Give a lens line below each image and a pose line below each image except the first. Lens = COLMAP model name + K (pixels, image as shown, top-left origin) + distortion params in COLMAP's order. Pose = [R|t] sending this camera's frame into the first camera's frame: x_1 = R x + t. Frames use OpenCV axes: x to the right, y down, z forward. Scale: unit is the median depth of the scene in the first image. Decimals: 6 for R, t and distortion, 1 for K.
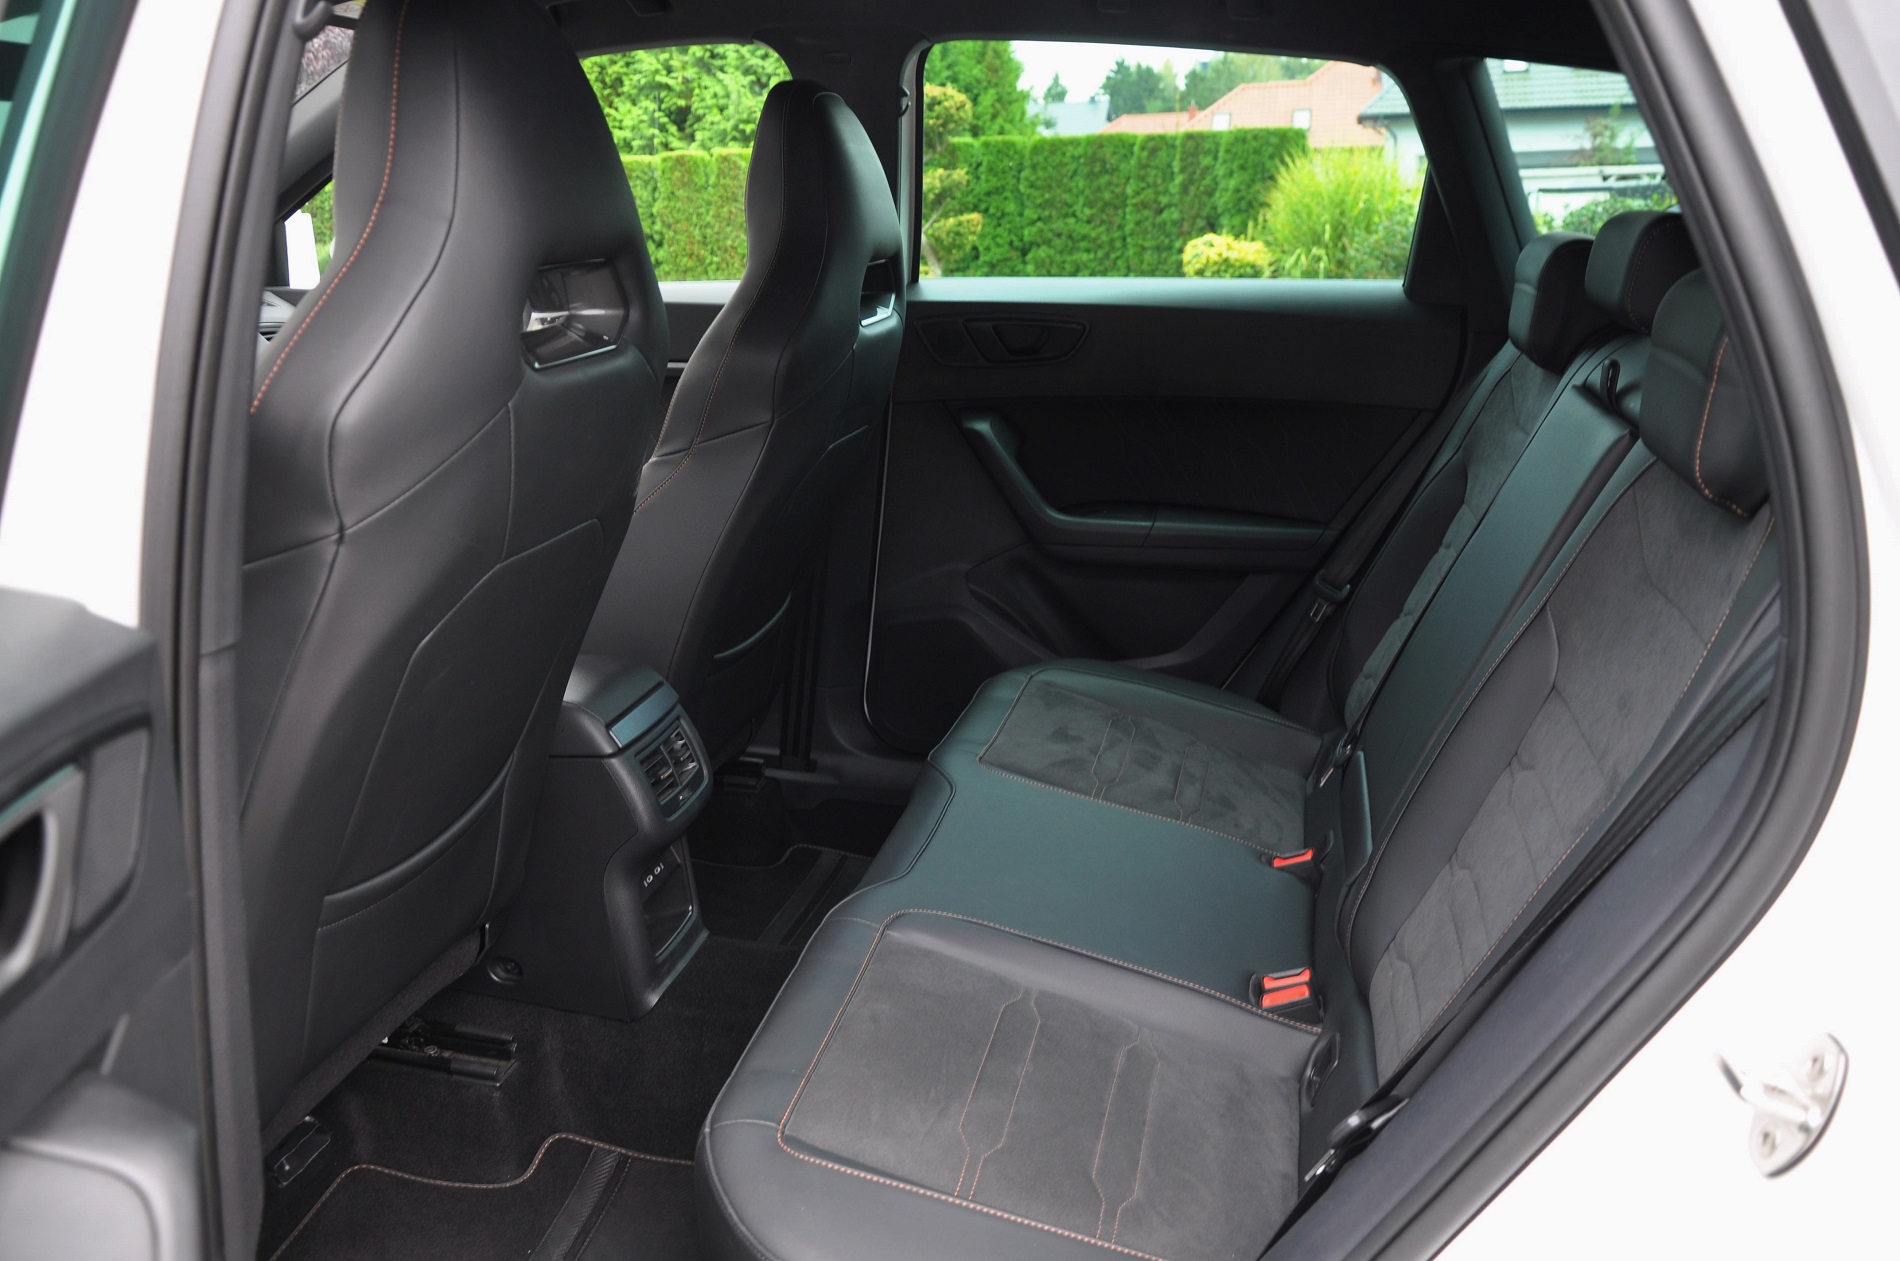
lens RADIAL K [[1514.5, 0, 953.2], [0, 1514.5, 650.3], [0, 0, 1]] dist [-0.142560, 0.093726]
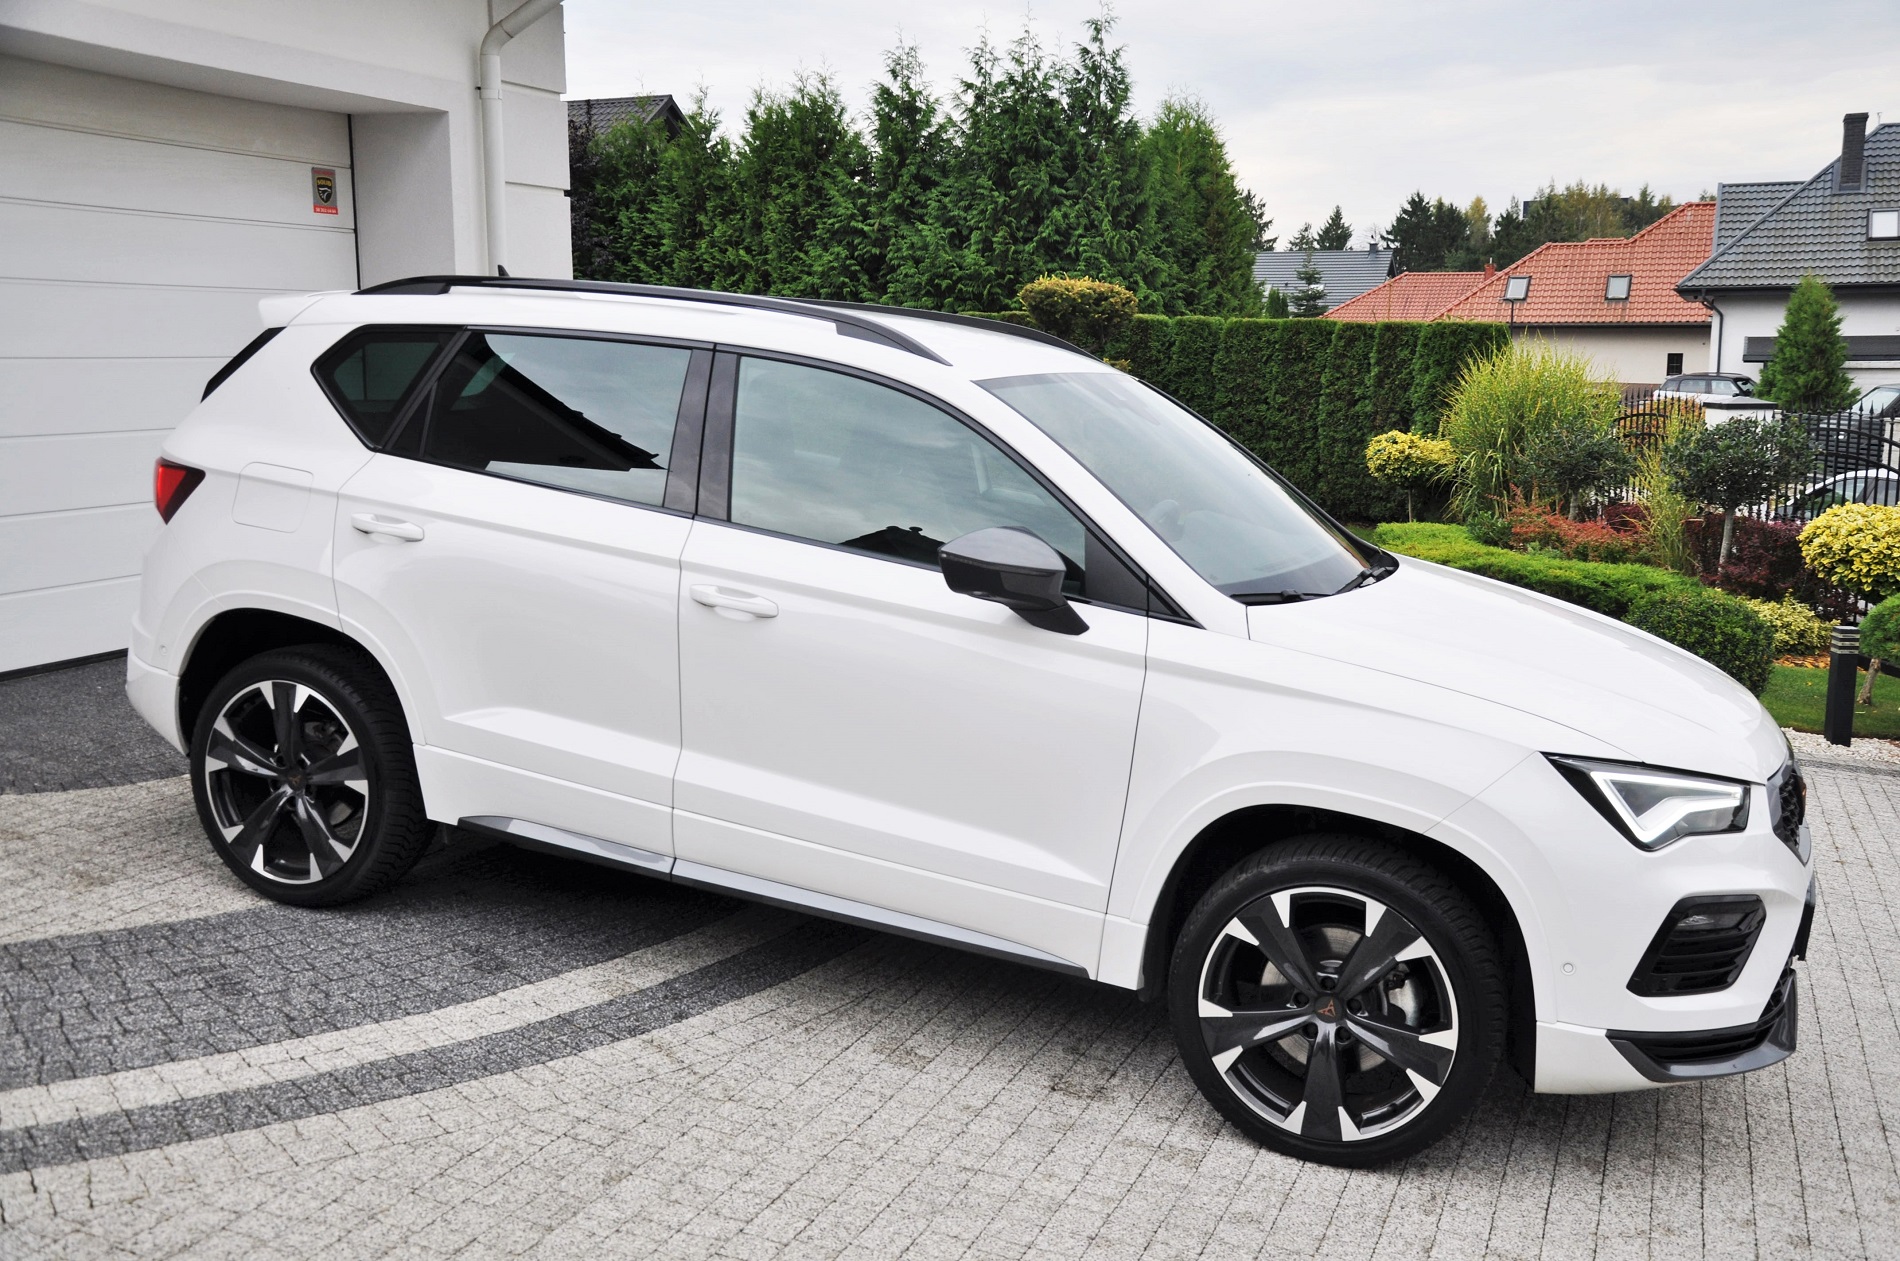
lens RADIAL K [[1920.6, 0, 984.2], [0, 1920.6, 689.0], [0, 0, 1]] dist [-0.015515, 0.000000]
pose [[0.991588, 0.074360, -0.105940, 0.043811], [-0.086064, 0.990136, -0.110563, 0.042324], [0.096673, 0.118751, 0.988207, -0.206451]]
